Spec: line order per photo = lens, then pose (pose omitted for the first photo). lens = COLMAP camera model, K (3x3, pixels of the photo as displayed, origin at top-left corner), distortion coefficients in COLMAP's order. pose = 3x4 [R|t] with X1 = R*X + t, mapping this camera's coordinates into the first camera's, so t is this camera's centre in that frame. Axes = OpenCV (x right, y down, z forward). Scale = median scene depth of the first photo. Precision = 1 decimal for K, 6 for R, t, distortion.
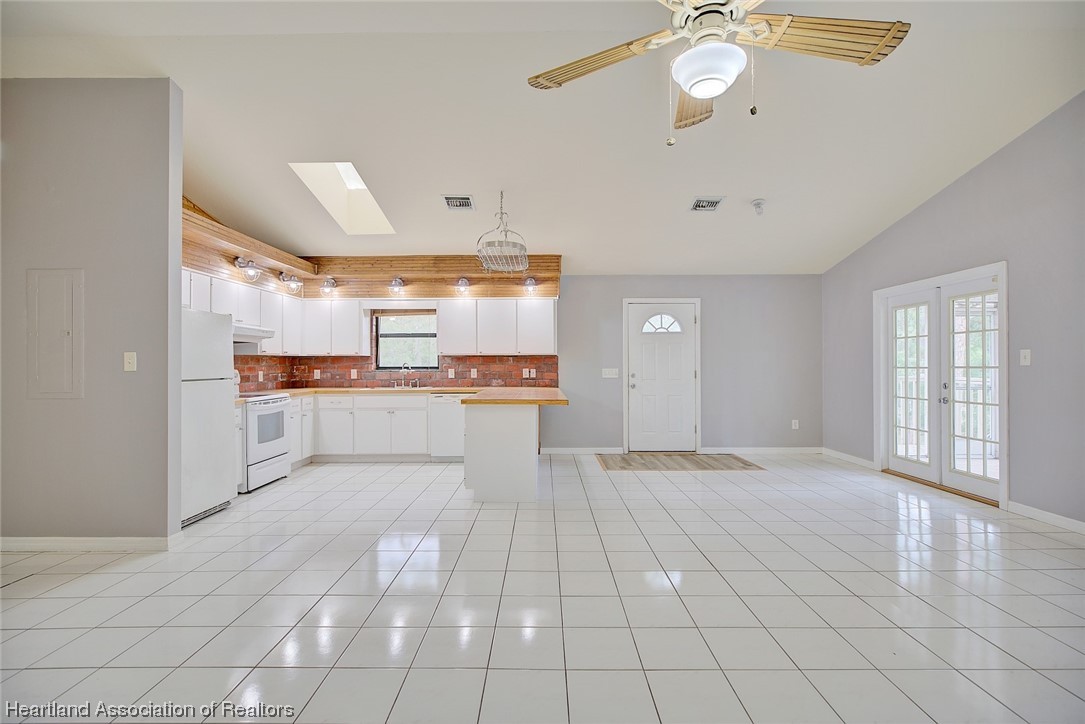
lens RADIAL K [[494.6, 0, 543.6], [0, 494.6, 361.9], [0, 0, 1]] dist [-0.002200, -0.000332]
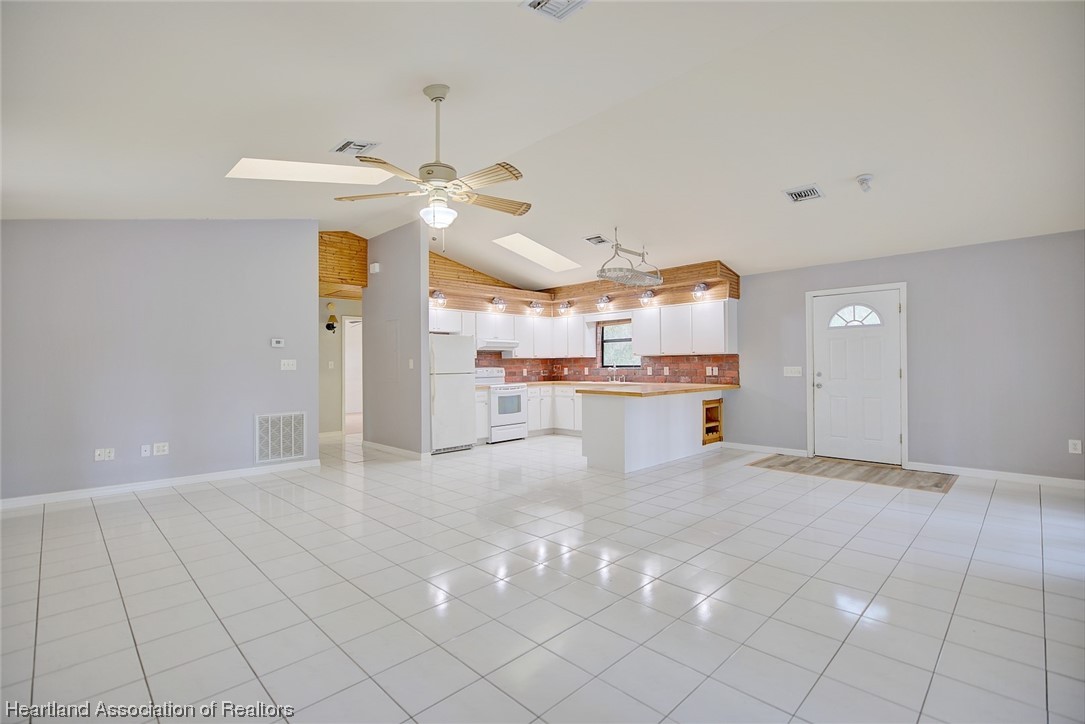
lens RADIAL K [[494.6, 0, 541.1], [0, 494.6, 362.2], [0, 0, 1]] dist [-0.002200, -0.000332]
pose [[0.705945, -0.007699, -0.708225, 0.490350], [0.011714, 0.999931, 0.000806, -0.001910], [0.708169, -0.008865, 0.705987, -0.023942]]
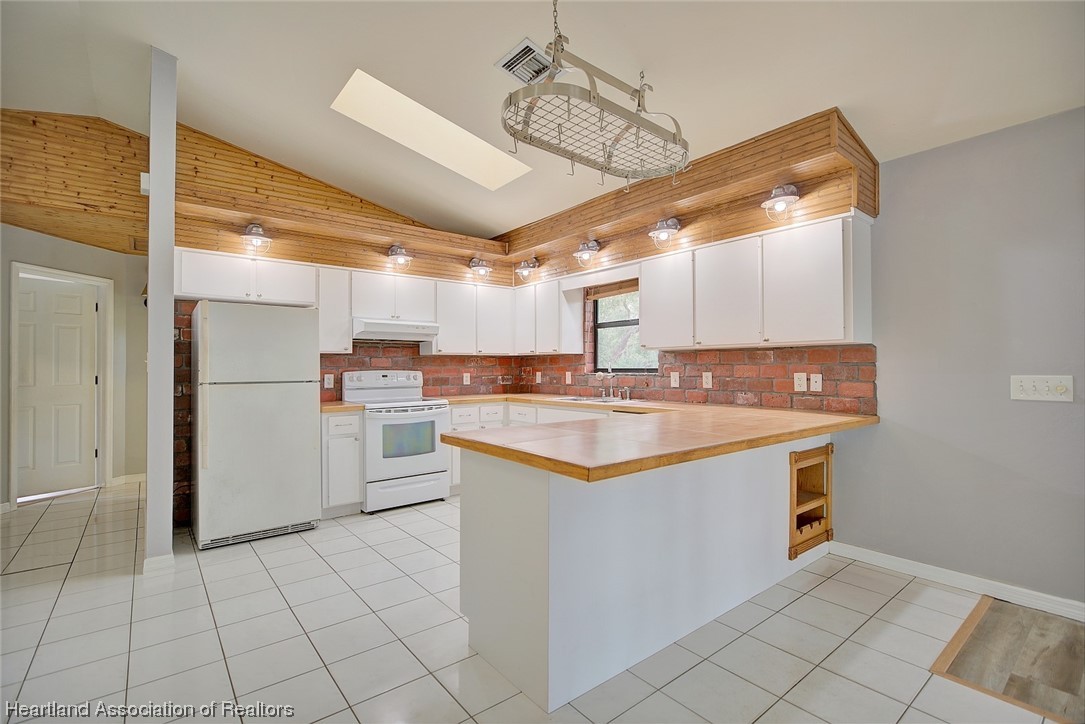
lens RADIAL K [[494.6, 0, 542.3], [0, 494.6, 362.5], [0, 0, 1]] dist [-0.002200, -0.000332]
pose [[0.629001, -0.006593, -0.777376, 0.195060], [0.005292, 0.999977, -0.004198, 0.003899], [0.777386, -0.001473, 0.629022, 0.505880]]
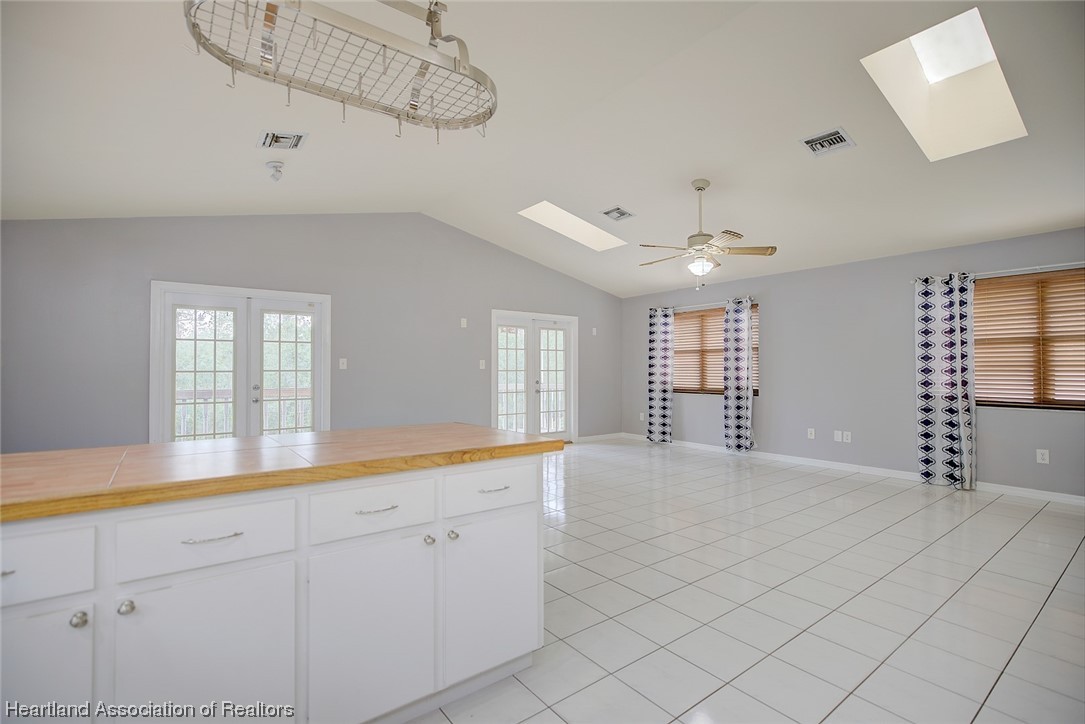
lens RADIAL K [[494.6, 0, 541.6], [0, 494.6, 357.6], [0, 0, 1]] dist [-0.002200, -0.000332]
pose [[-0.611455, 0.020559, 0.791012, -0.342662], [-0.003574, 0.999580, -0.028742, 0.007531], [-0.791271, -0.020402, -0.611125, 0.869985]]
